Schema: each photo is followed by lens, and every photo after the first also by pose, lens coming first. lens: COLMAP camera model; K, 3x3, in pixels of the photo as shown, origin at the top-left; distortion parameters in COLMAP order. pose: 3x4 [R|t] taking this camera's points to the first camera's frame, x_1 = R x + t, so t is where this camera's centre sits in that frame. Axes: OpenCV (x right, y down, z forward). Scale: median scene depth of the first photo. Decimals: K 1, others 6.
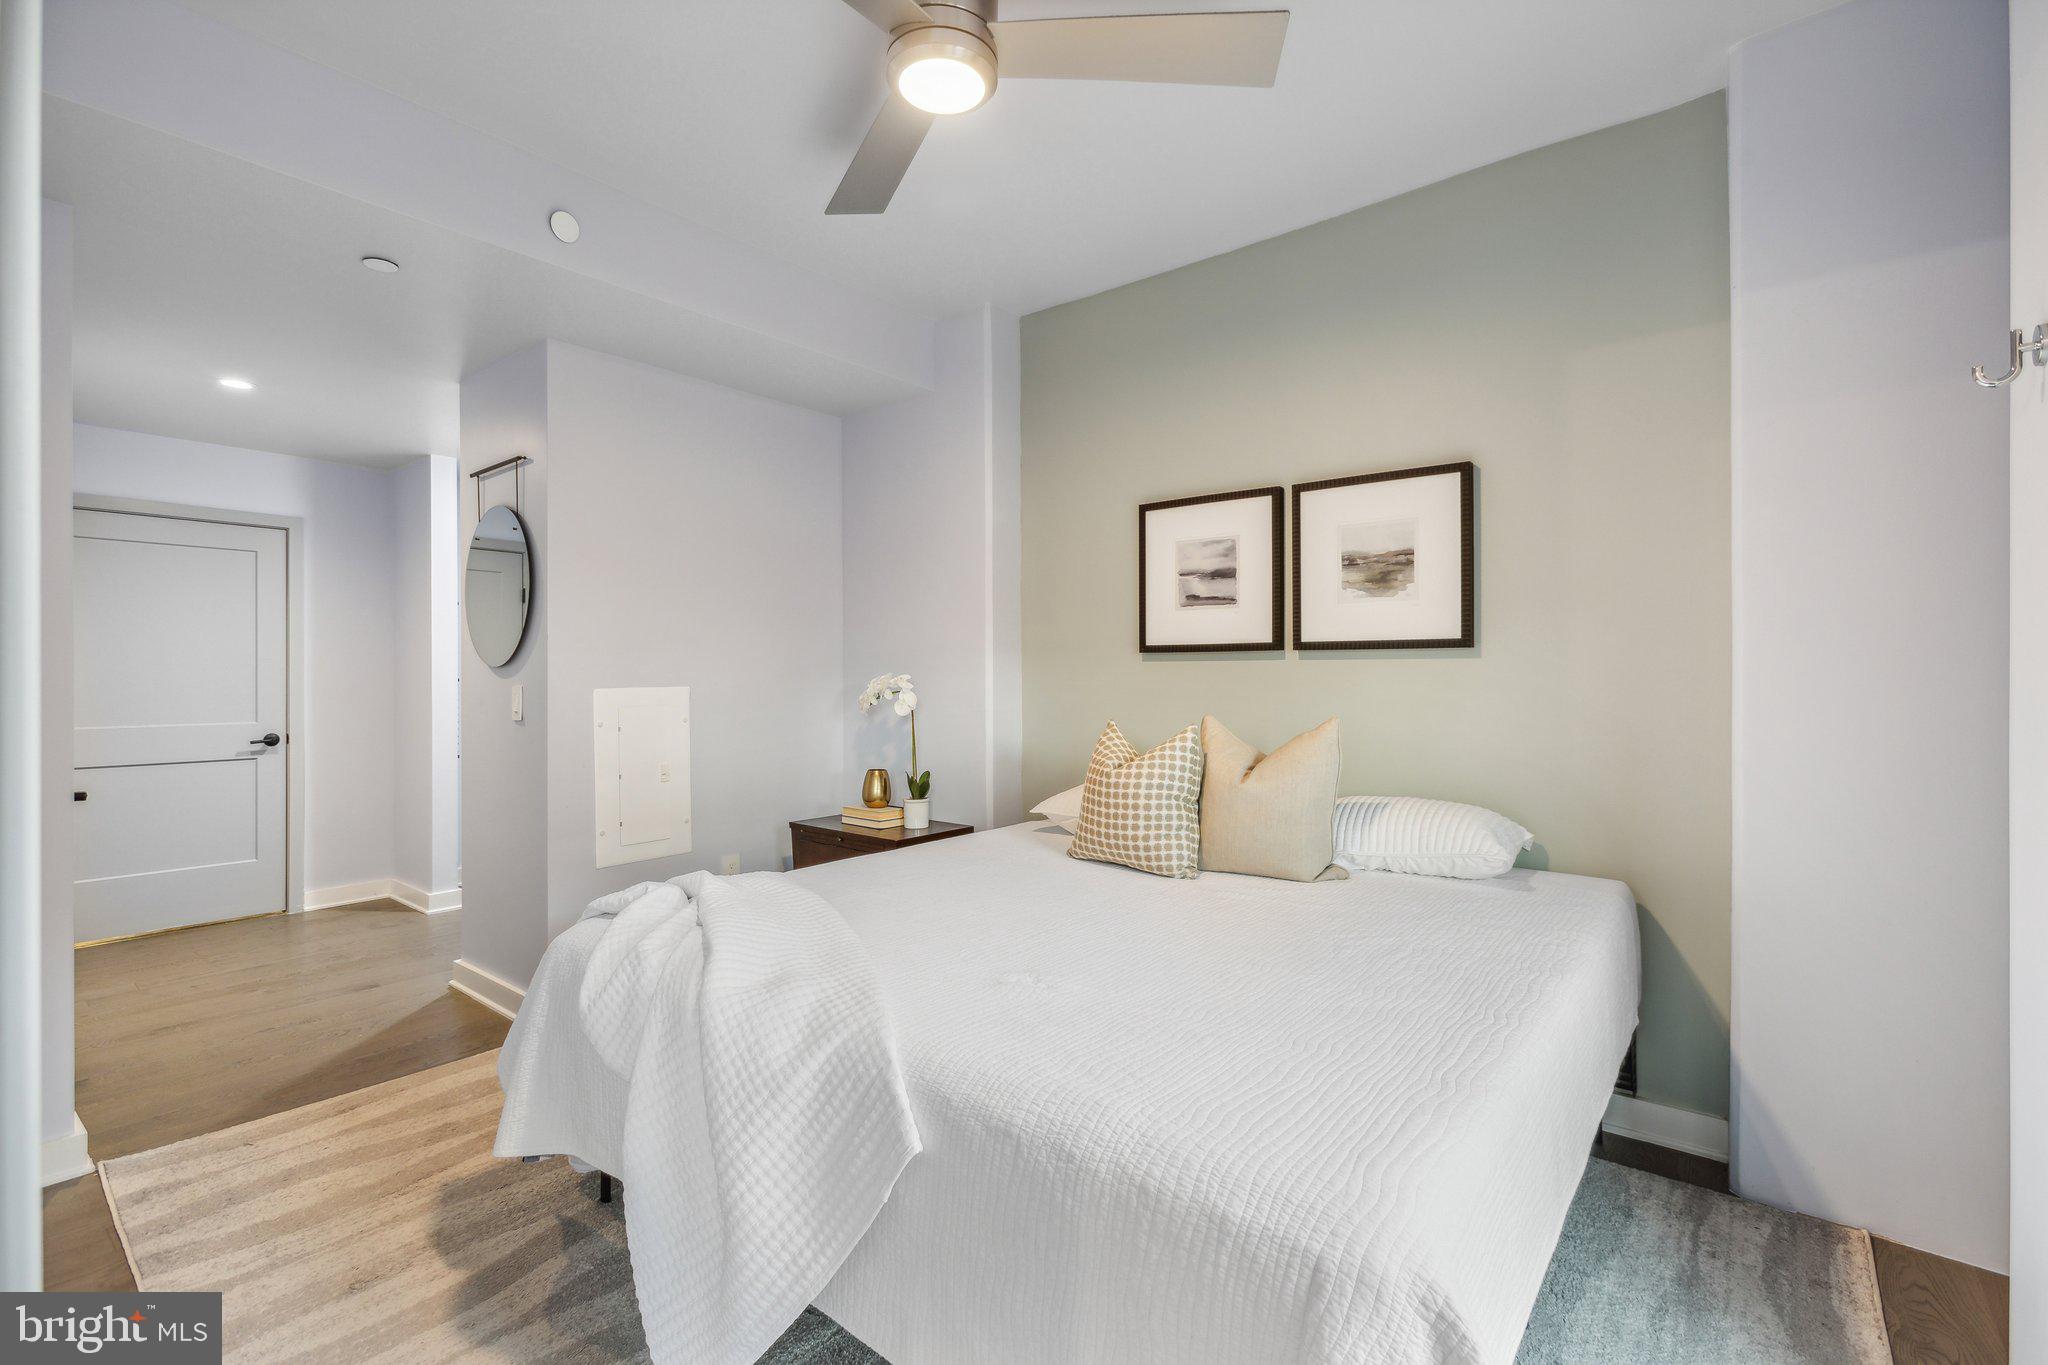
lens RADIAL K [[909.1, 0, 1040.7], [0, 909.1, 667.5], [0, 0, 1]] dist [-0.009777, 0.007177]
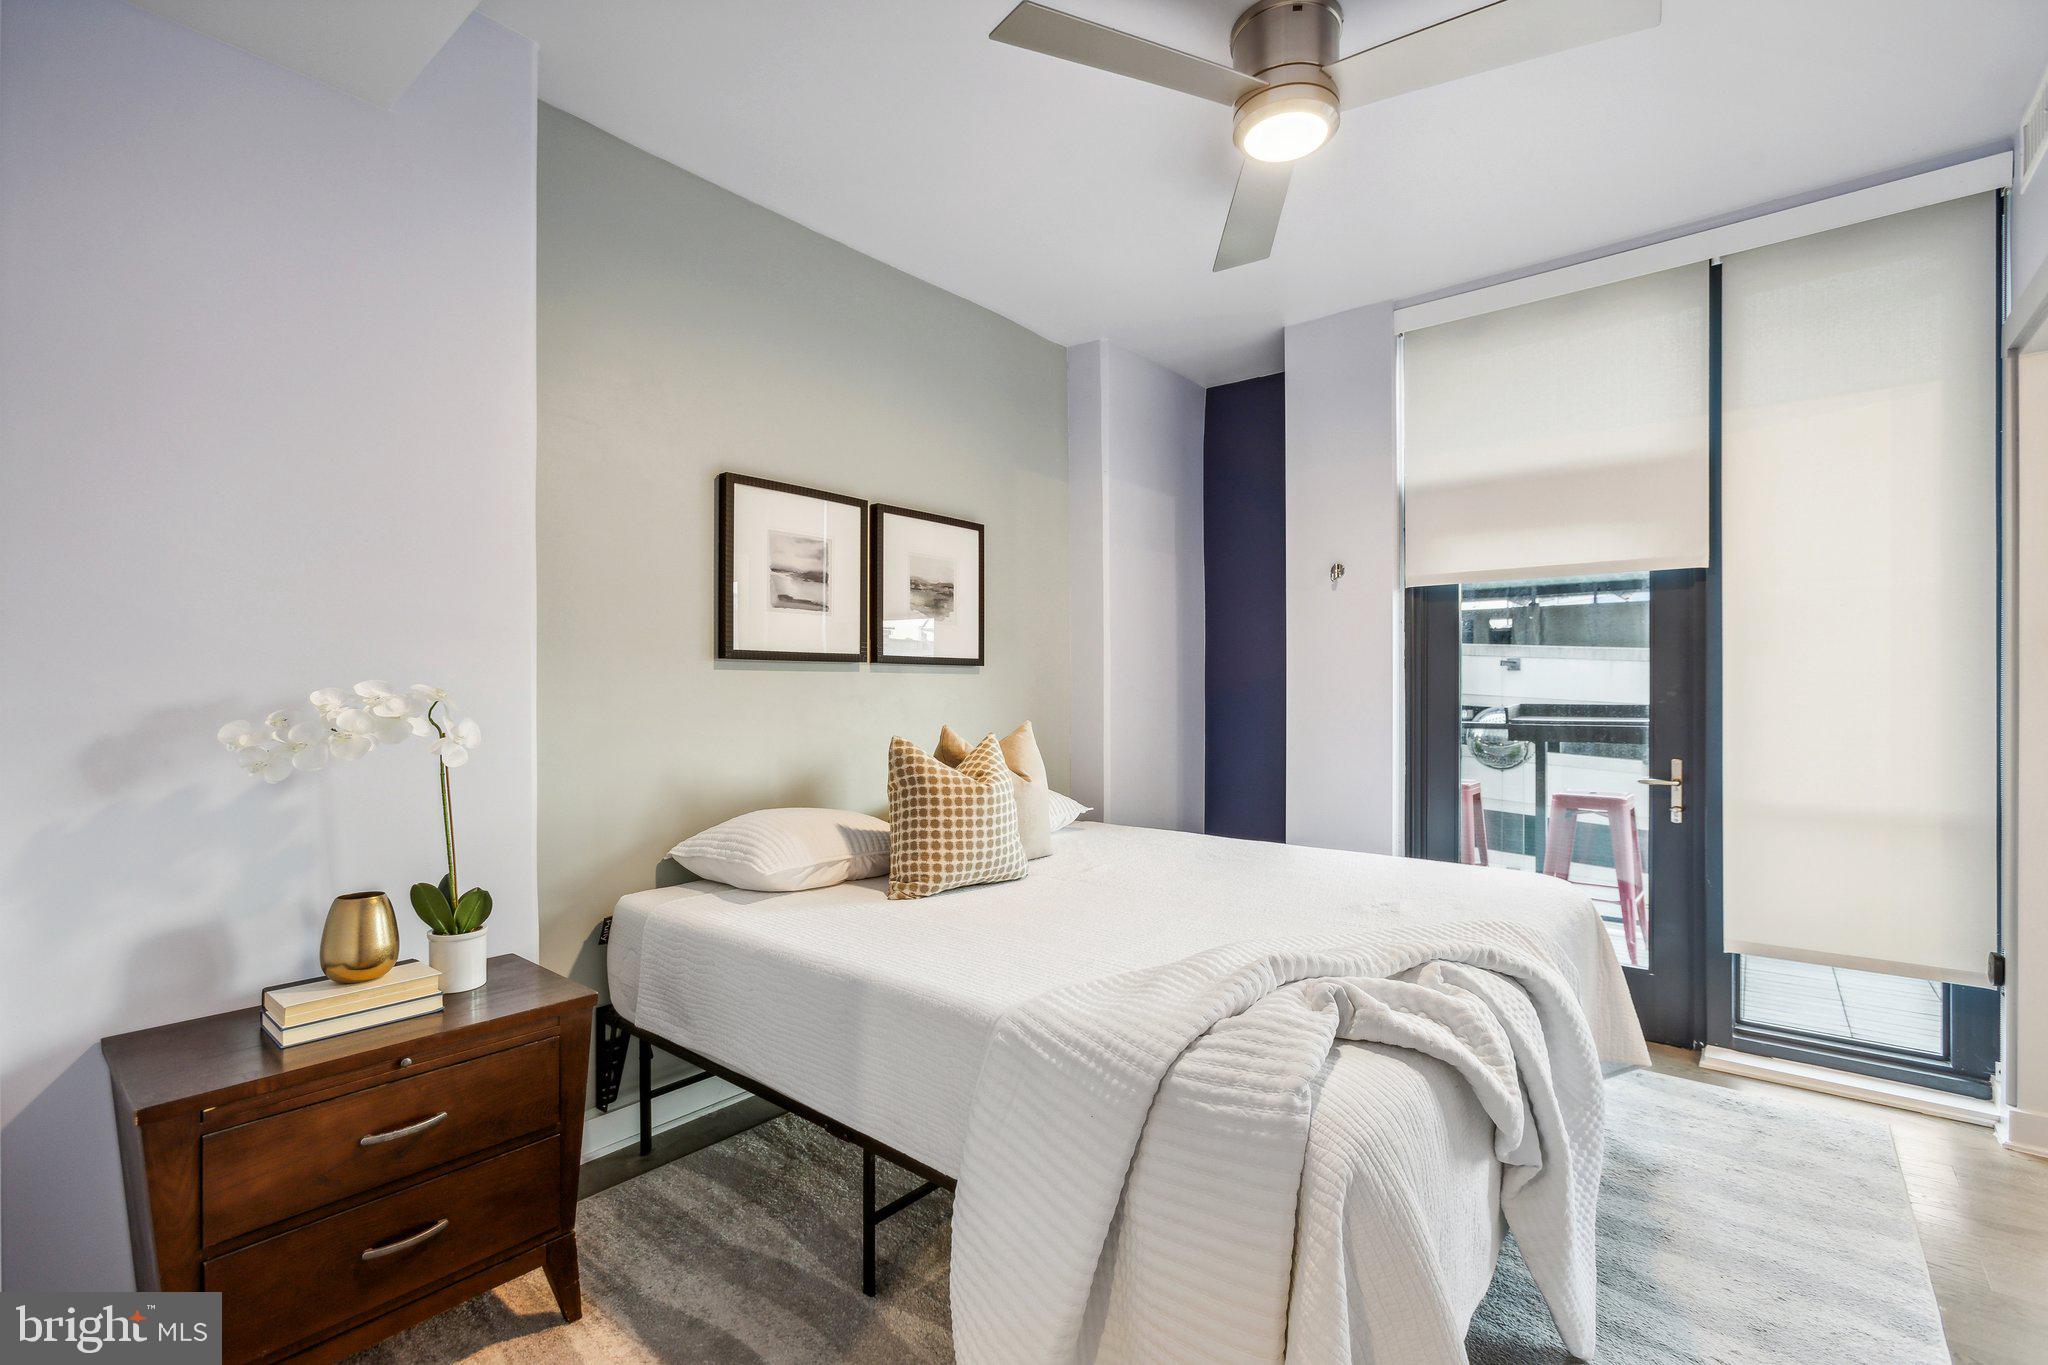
lens RADIAL K [[909.1, 0, 1007.9], [0, 909.1, 697.3], [0, 0, 1]] dist [-0.009777, 0.007177]
pose [[0.030747, -0.004846, 0.999515, -0.763456], [-0.000049, 0.999988, 0.004850, 0.015808], [-0.999527, -0.000198, 0.030747, 0.825247]]
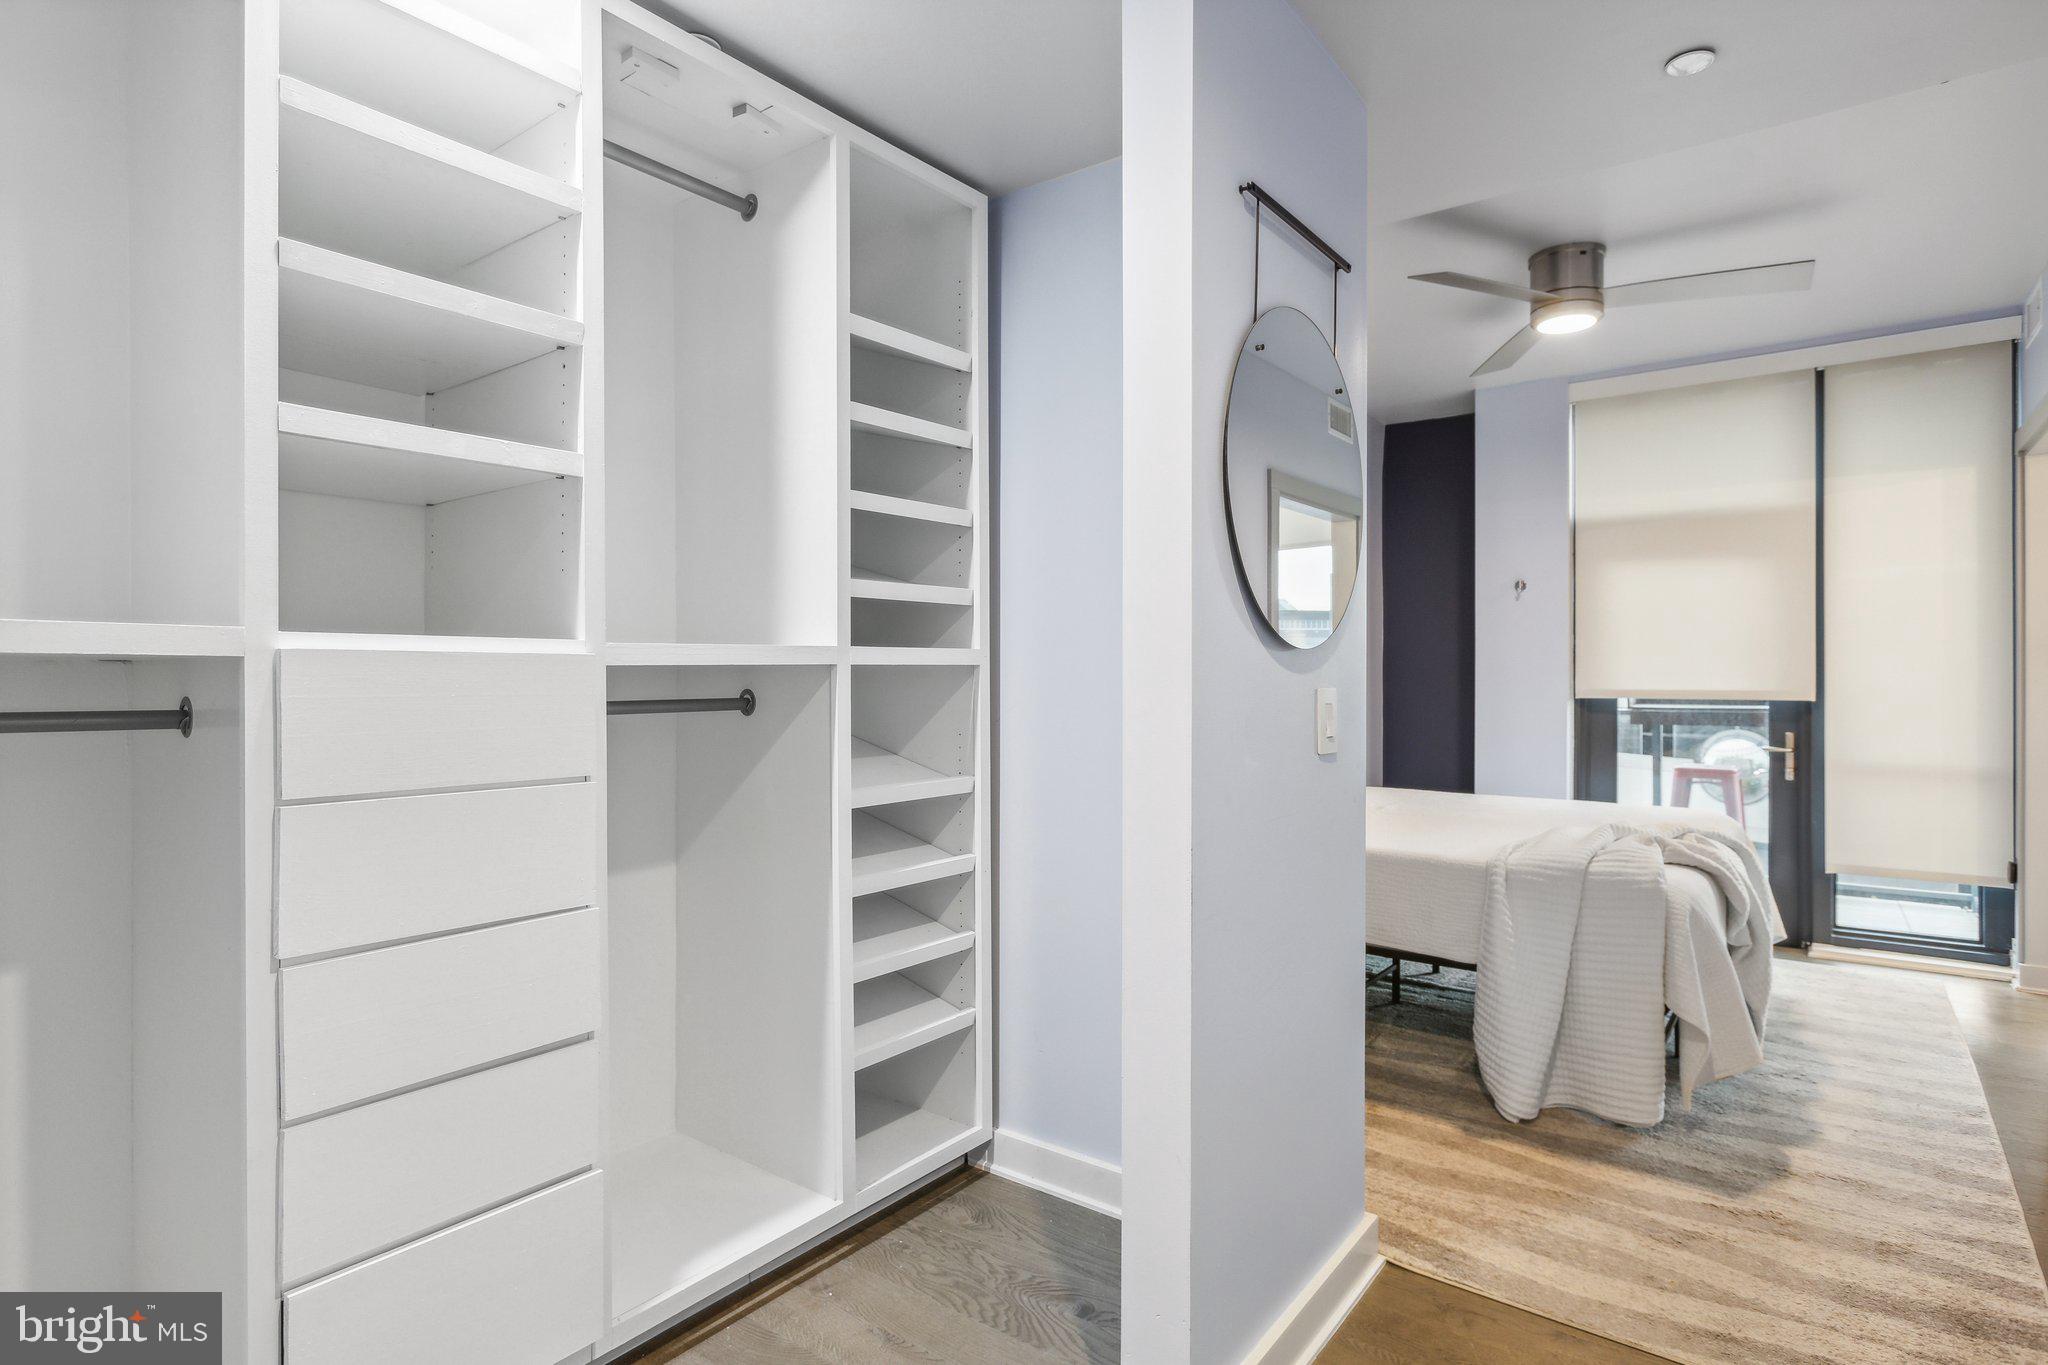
lens RADIAL K [[1084.8, 0, 981.5], [0, 1084.8, 680.0], [0, 0, 1]] dist [0.002332, 0.005130]
pose [[-0.012707, 0.000769, 0.999919, -1.262151], [-0.004493, 0.999990, -0.000826, 0.017175], [-0.999909, -0.004503, -0.012704, 1.268117]]
